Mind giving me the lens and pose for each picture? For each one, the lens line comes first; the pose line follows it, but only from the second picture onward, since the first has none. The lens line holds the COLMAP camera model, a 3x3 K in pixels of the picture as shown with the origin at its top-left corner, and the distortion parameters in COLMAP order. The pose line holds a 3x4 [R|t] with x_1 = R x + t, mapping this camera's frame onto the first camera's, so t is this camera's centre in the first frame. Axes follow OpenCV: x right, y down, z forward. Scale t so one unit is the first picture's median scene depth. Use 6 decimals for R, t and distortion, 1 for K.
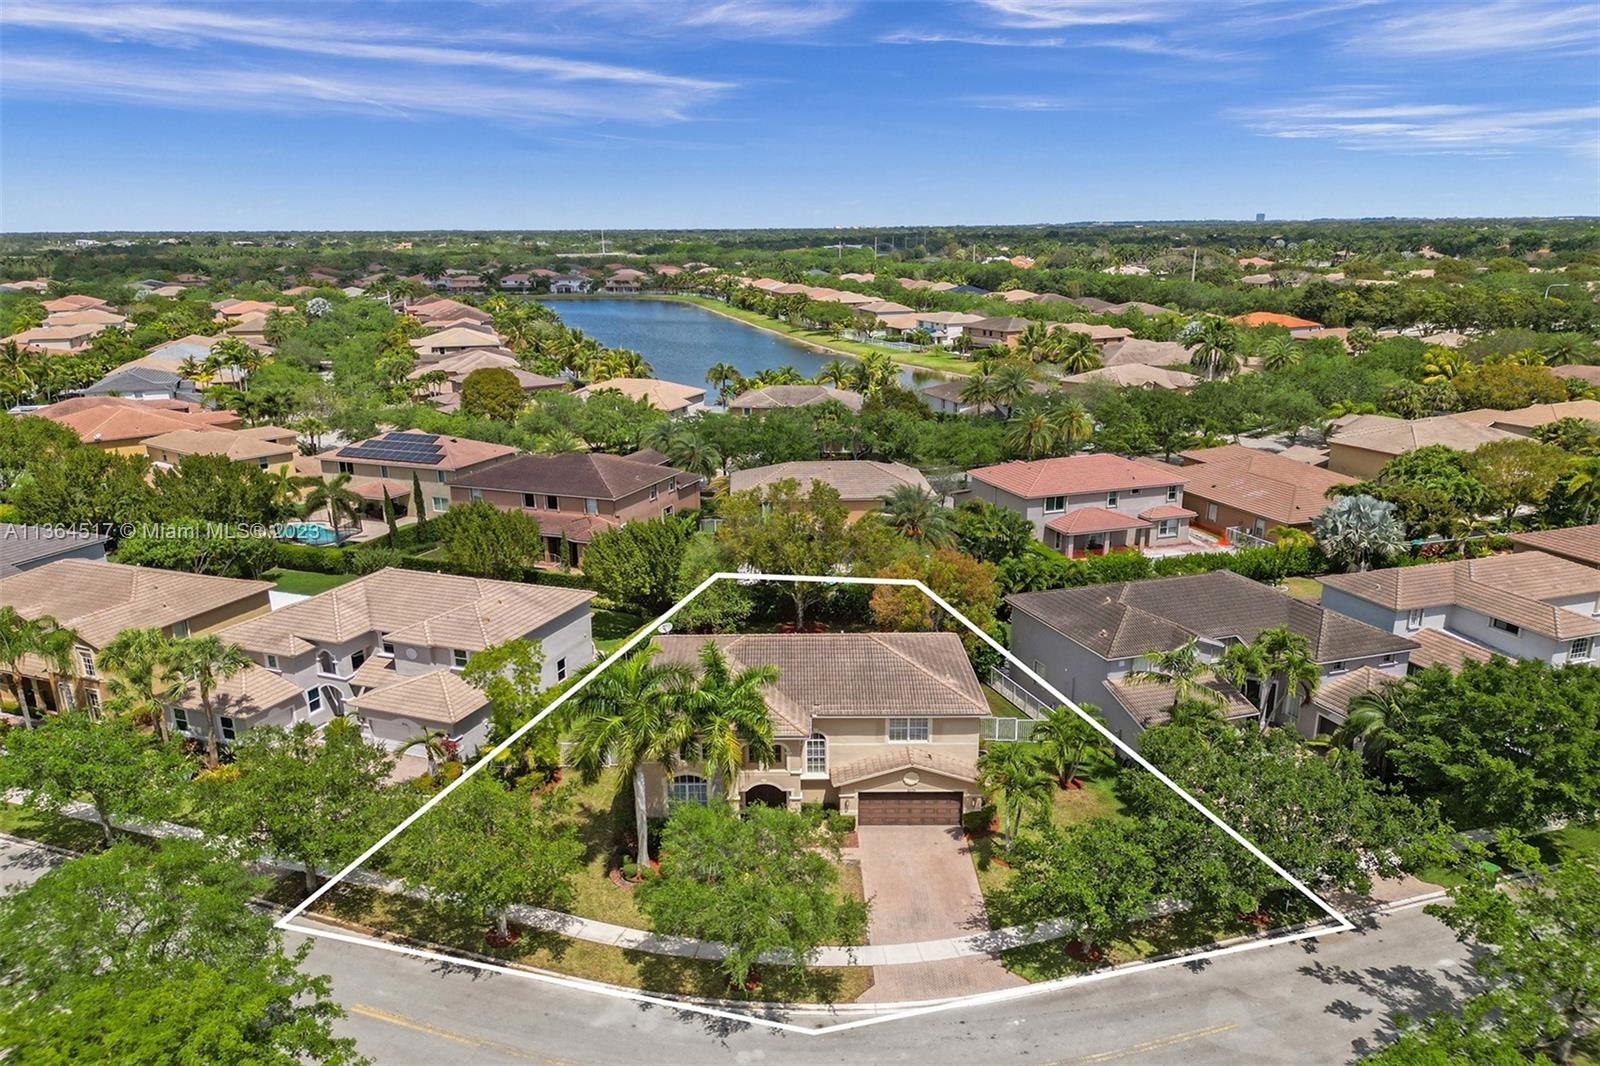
lens RADIAL K [[1162.6, 0, 794.4], [0, 1162.6, 540.6], [0, 0, 1]] dist [0.066234, -0.067328]
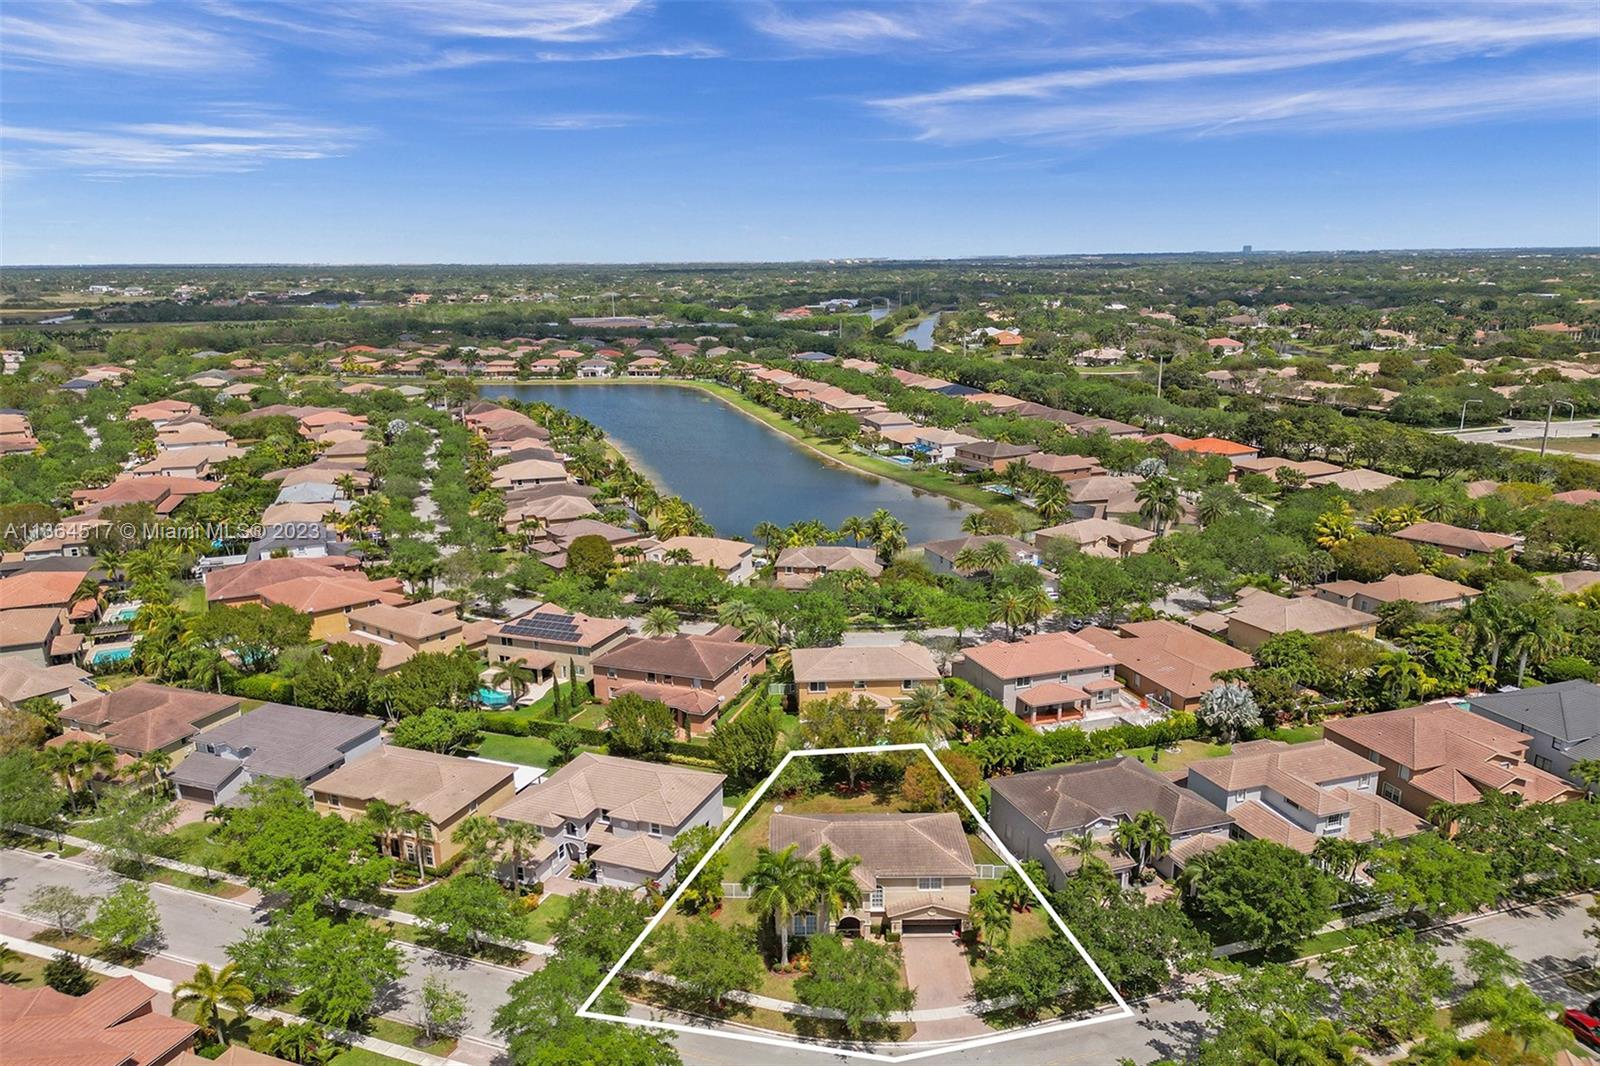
lens RADIAL K [[1162.6, 0, 794.4], [0, 1162.6, 540.6], [0, 0, 1]] dist [0.066234, -0.067328]
pose [[0.999979, -0.003076, 0.005677, -0.113241], [0.003196, 0.999766, -0.021396, -0.311327], [-0.005610, 0.021414, 0.999755, -0.759477]]
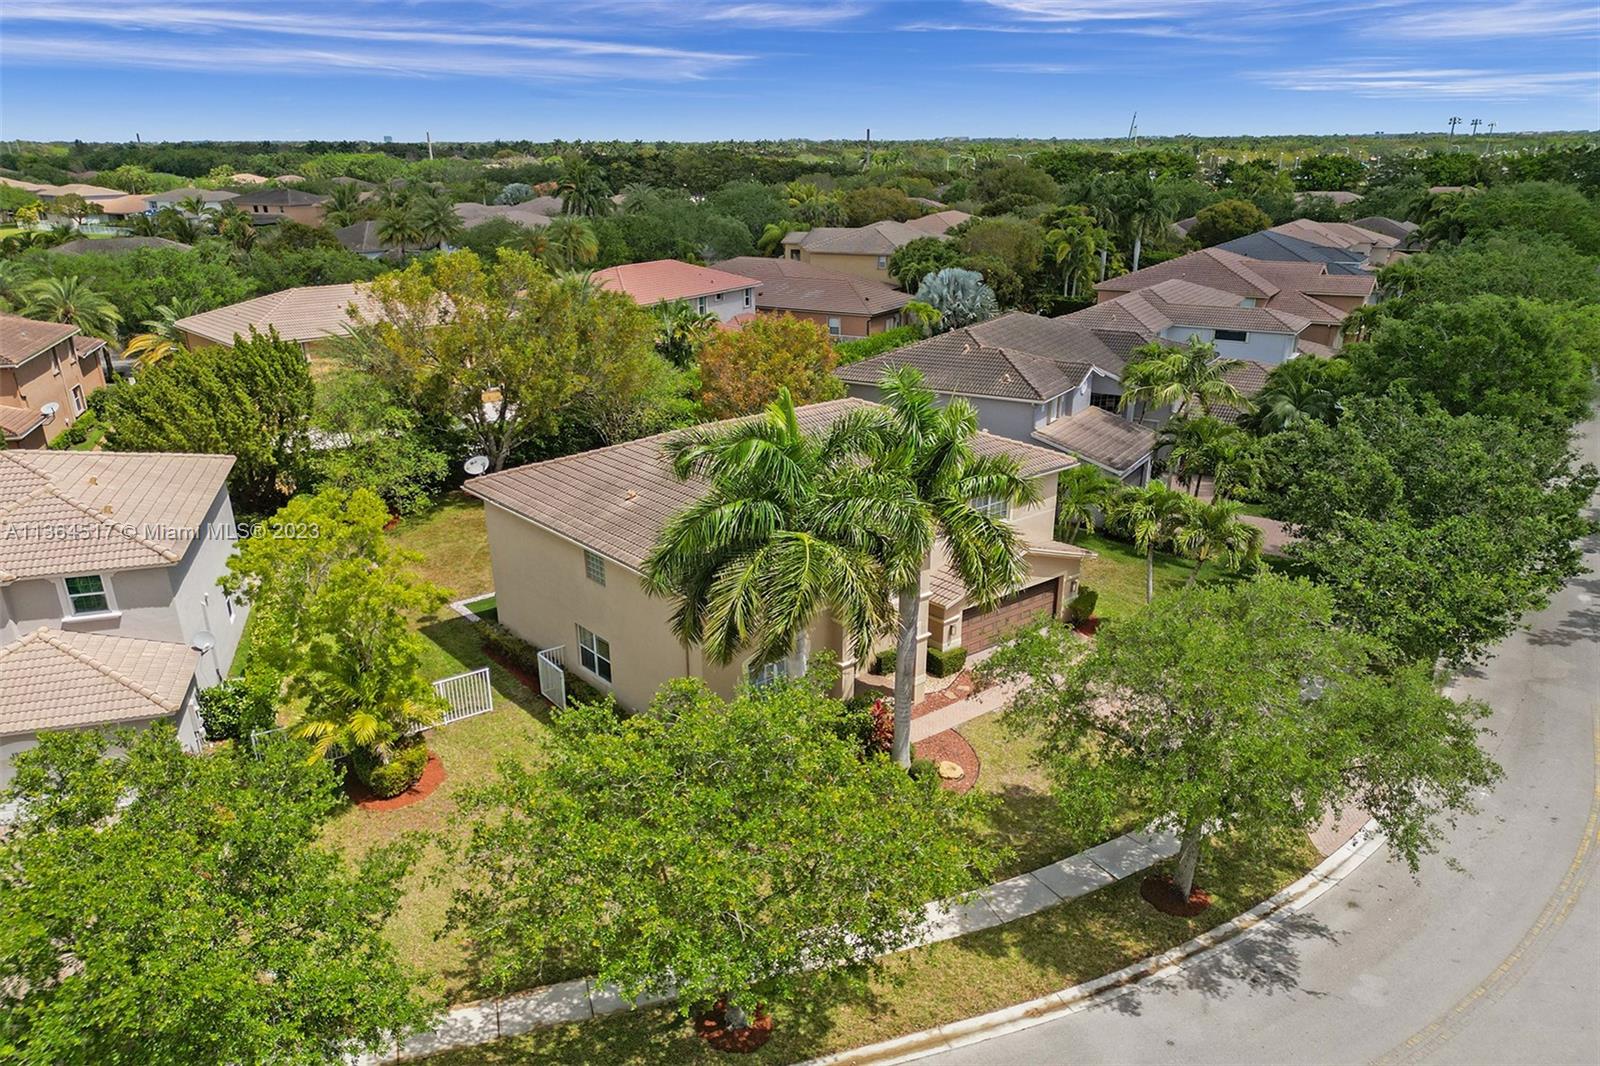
lens RADIAL K [[1162.6, 0, 794.4], [0, 1162.6, 540.6], [0, 0, 1]] dist [0.066234, -0.067328]
pose [[0.773372, -0.199859, 0.601625, -0.401082], [0.164250, 0.979770, 0.114339, 0.083162], [-0.612305, 0.010390, 0.790553, 0.520360]]
